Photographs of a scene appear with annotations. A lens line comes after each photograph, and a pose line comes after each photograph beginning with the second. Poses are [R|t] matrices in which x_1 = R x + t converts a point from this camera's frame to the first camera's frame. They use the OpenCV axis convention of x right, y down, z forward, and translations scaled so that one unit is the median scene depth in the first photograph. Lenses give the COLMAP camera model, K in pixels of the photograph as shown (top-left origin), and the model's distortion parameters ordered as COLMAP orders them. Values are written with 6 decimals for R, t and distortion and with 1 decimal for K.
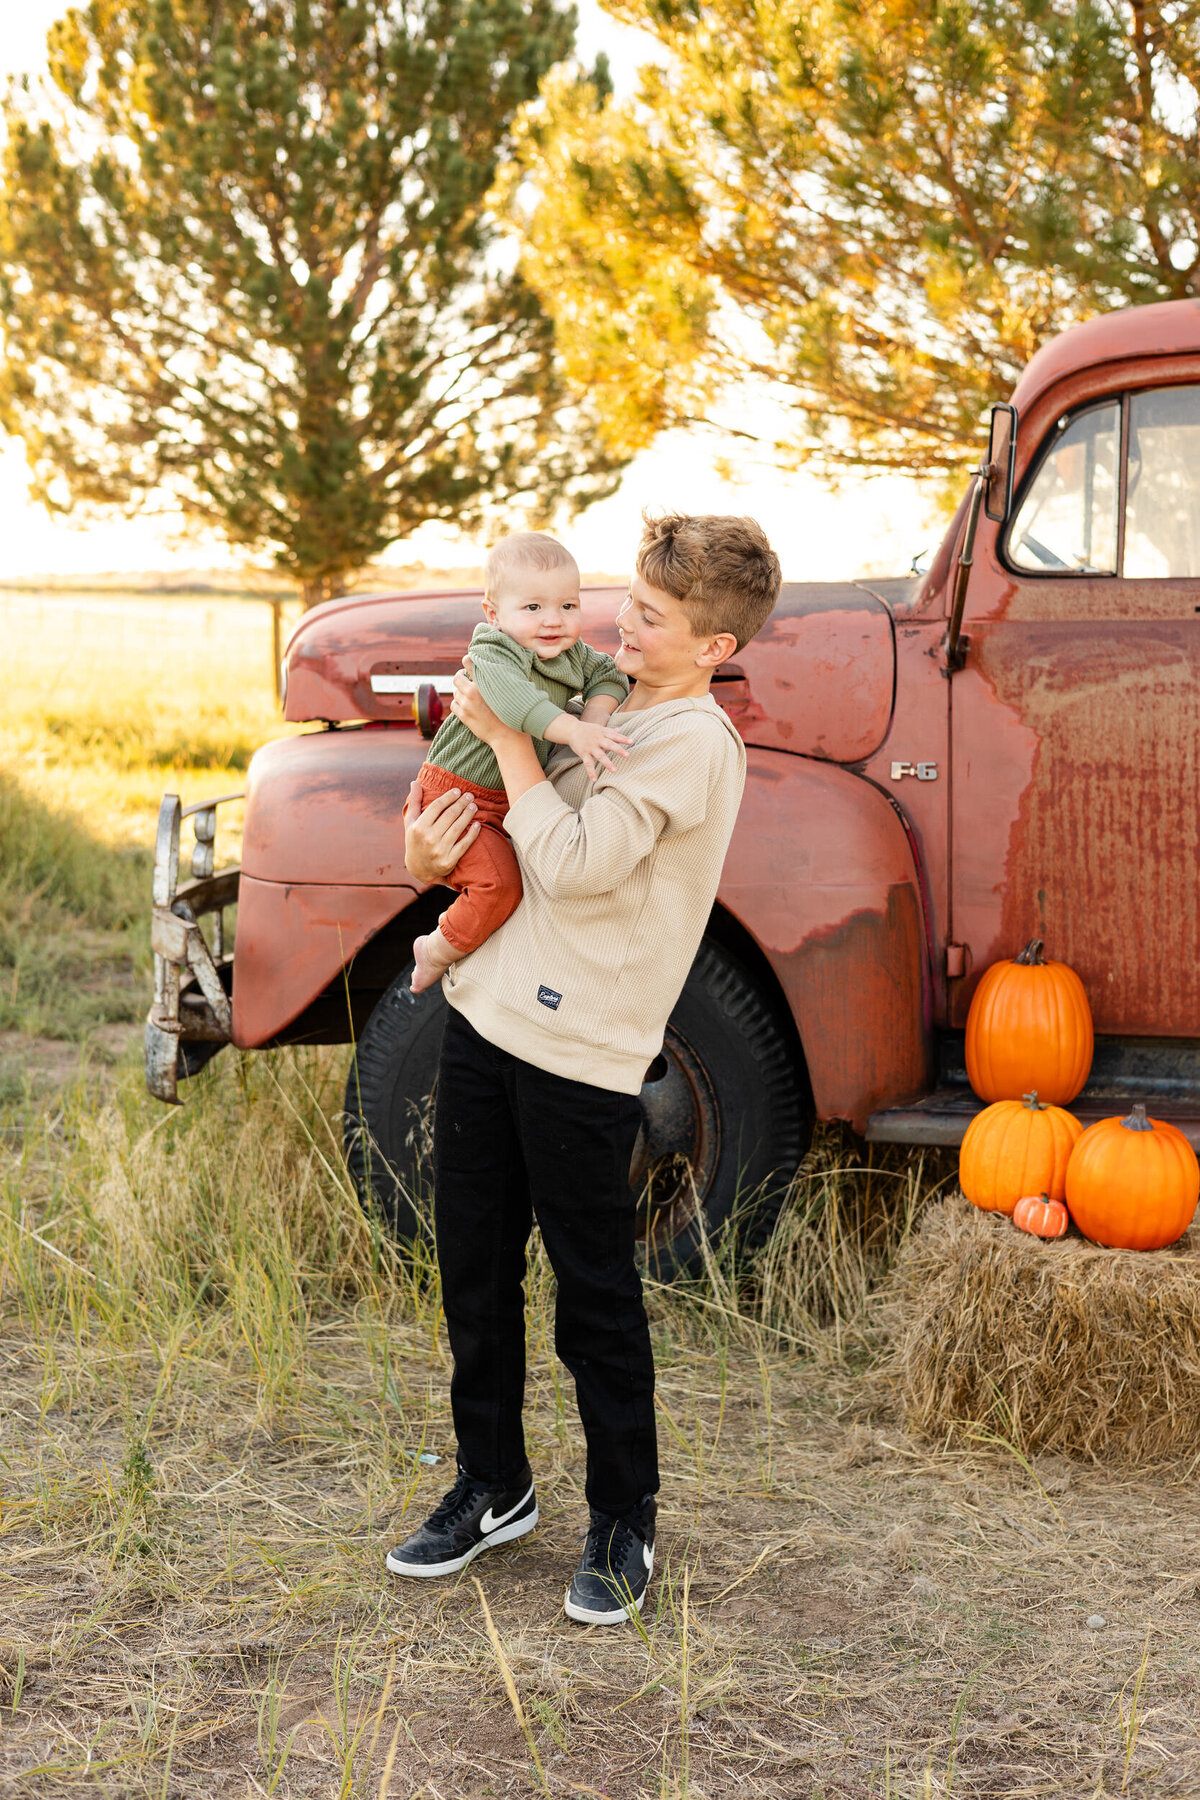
lens RADIAL K [[2718.7, 0, 616.8], [0, 2718.7, 859.9], [0, 0, 1]] dist [-0.004487, 0.083683]
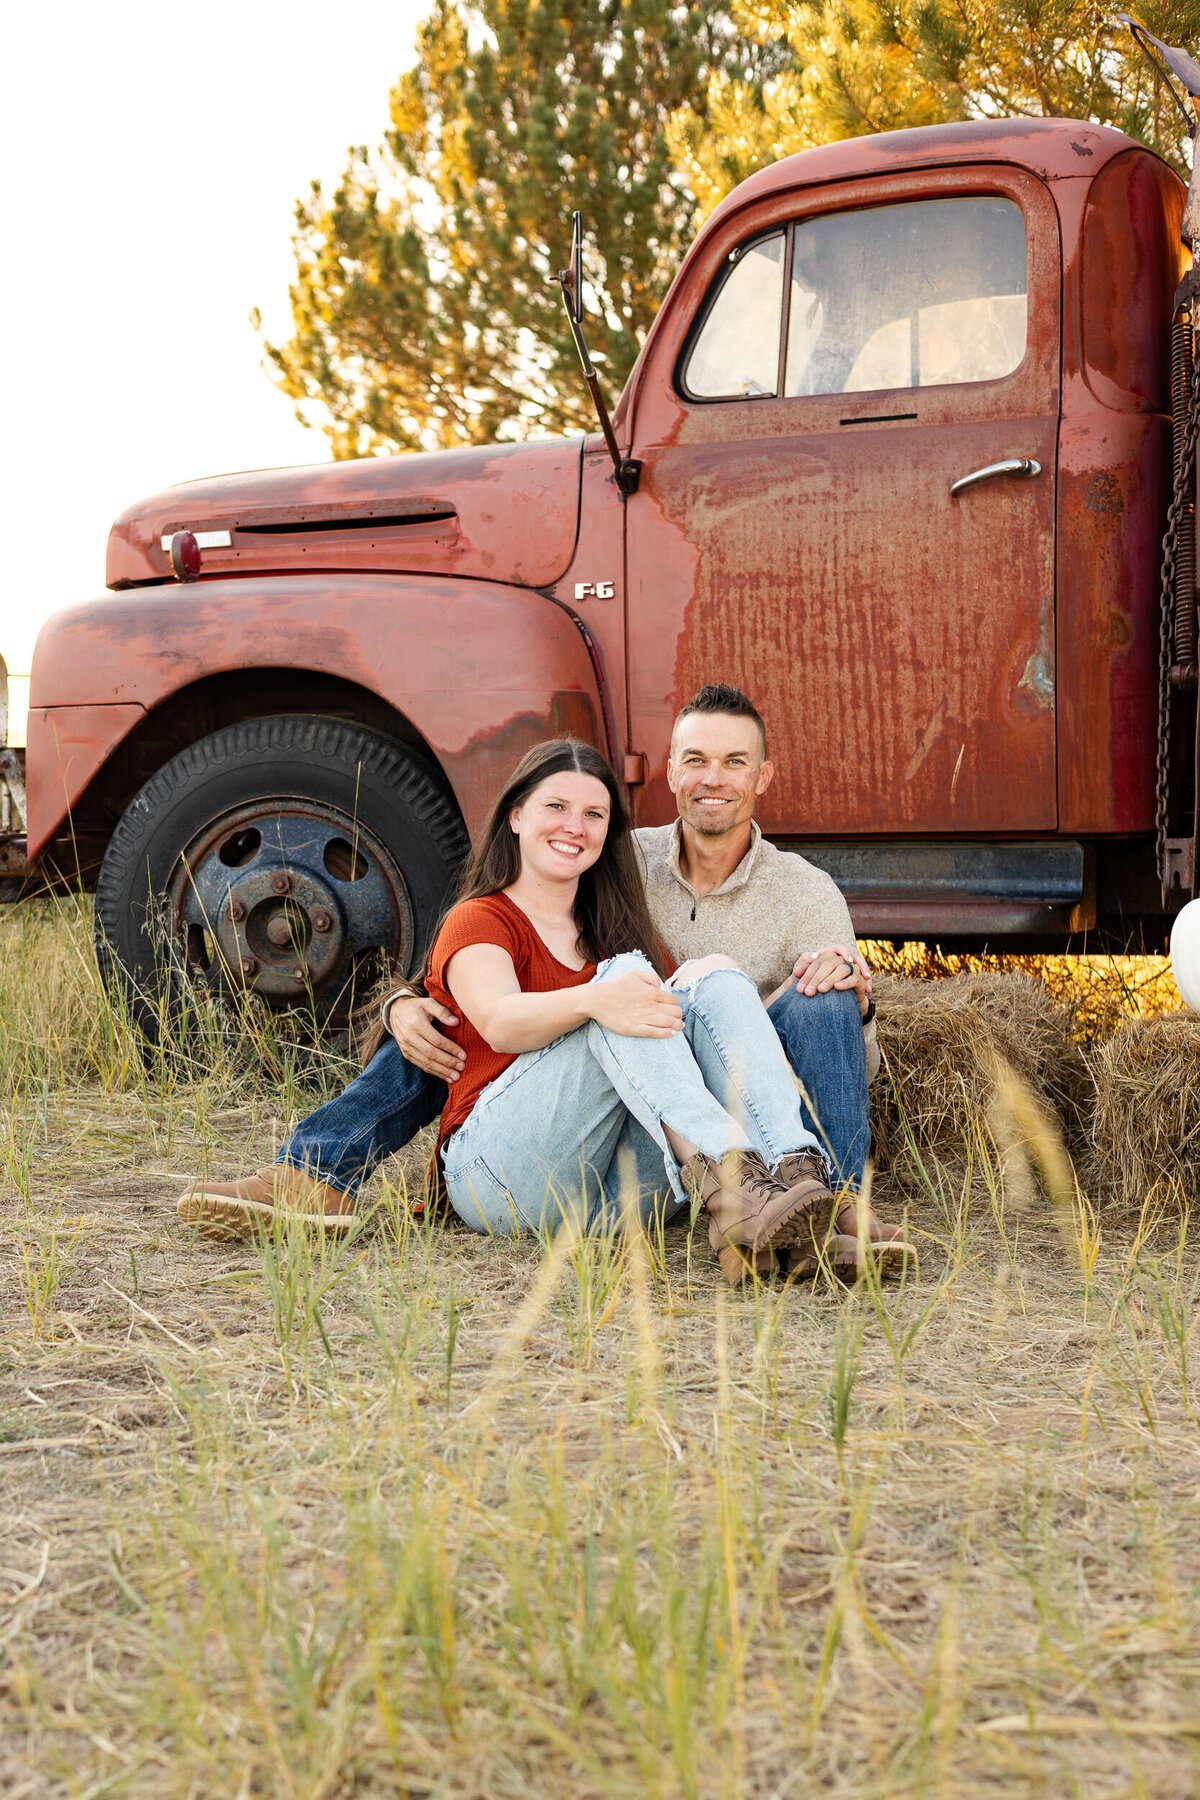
lens RADIAL K [[2980.3, 0, 491.1], [0, 2980.3, 1071.3], [0, 0, 1]] dist [0.005234, 0.071784]
pose [[0.973015, 0.010374, -0.230508, 0.342346], [-0.008189, 0.999912, 0.010432, 0.144572], [0.230596, -0.008263, 0.973014, -0.151851]]
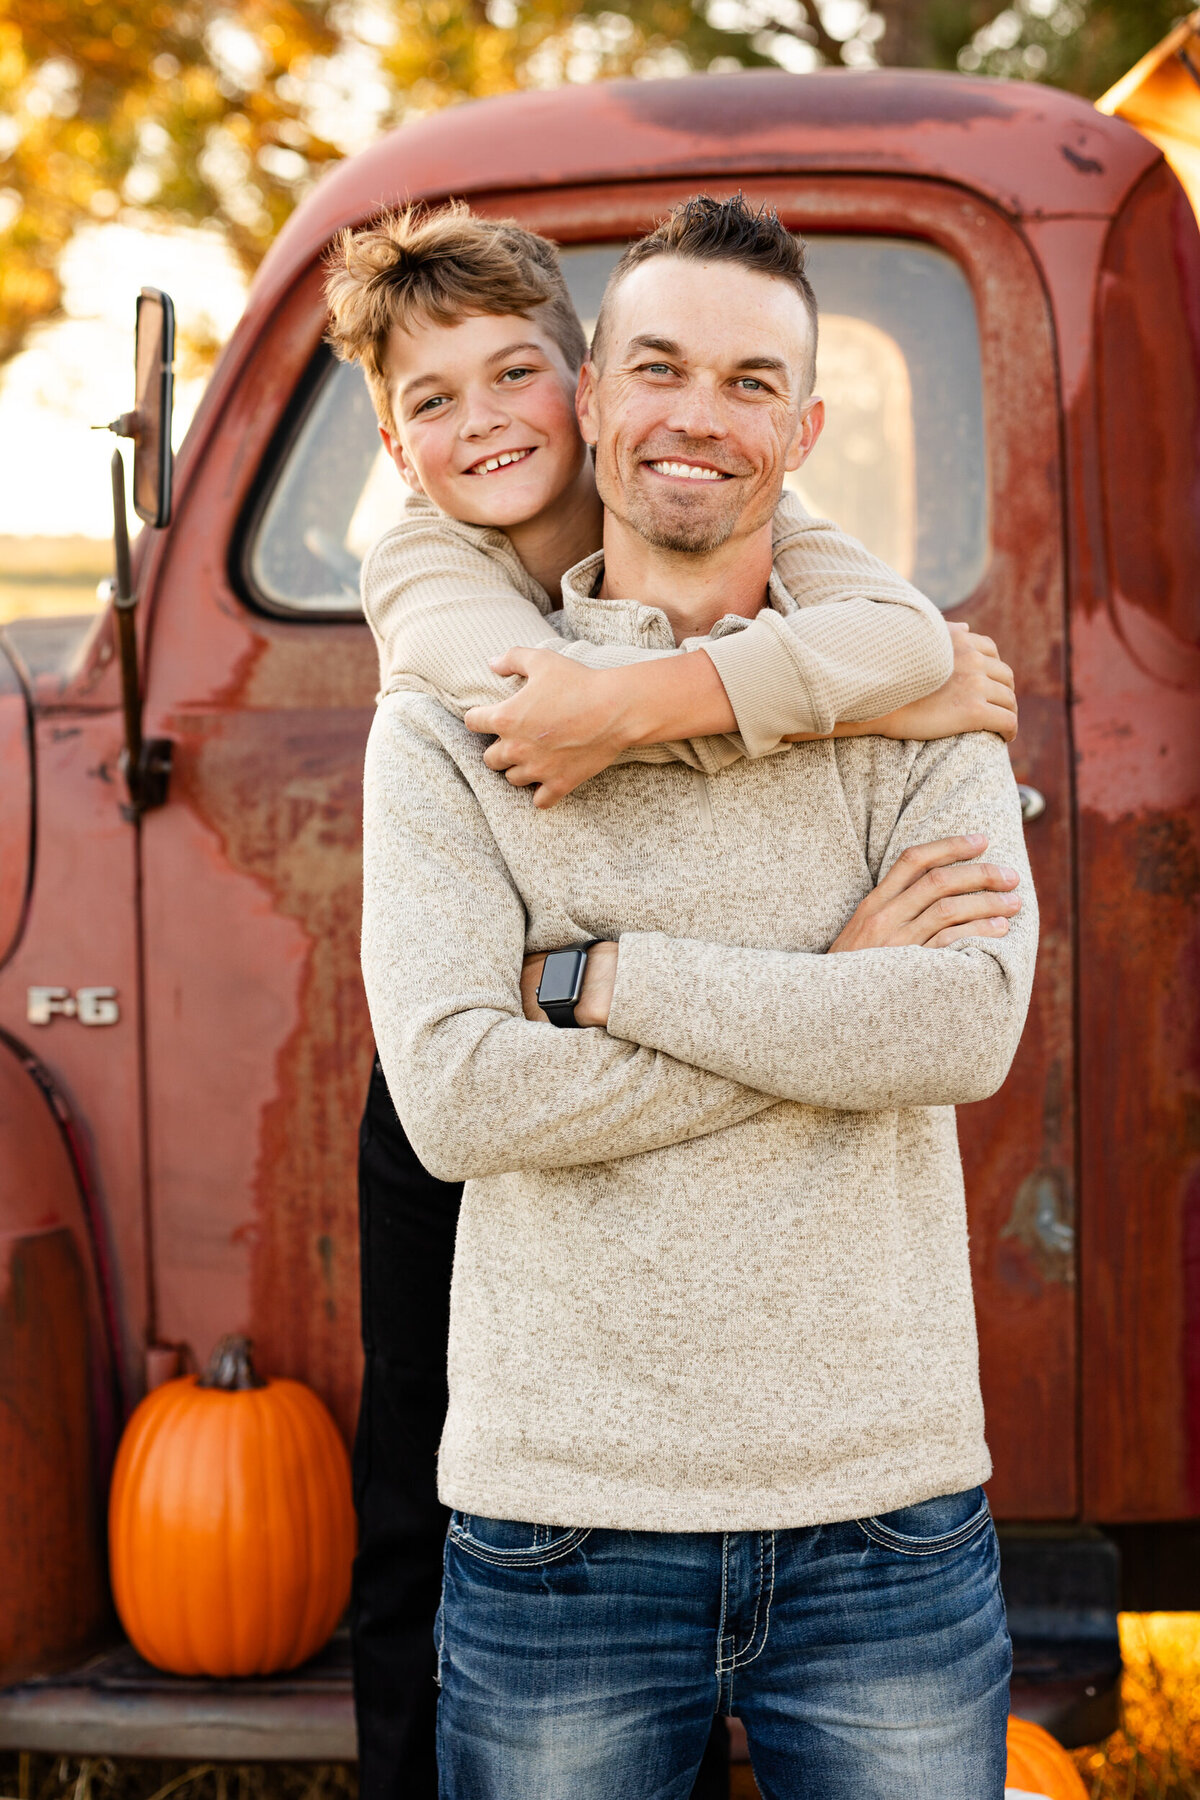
lens RADIAL K [[4547.9, 0, 519.1], [0, 4547.9, 924.6], [0, 0, 1]] dist [-0.049051, 1.916865]
pose [[0.995507, -0.018714, 0.092818, 0.113859], [0.020311, 0.999661, -0.016296, -0.032407], [-0.092481, 0.018109, 0.995550, 0.147207]]
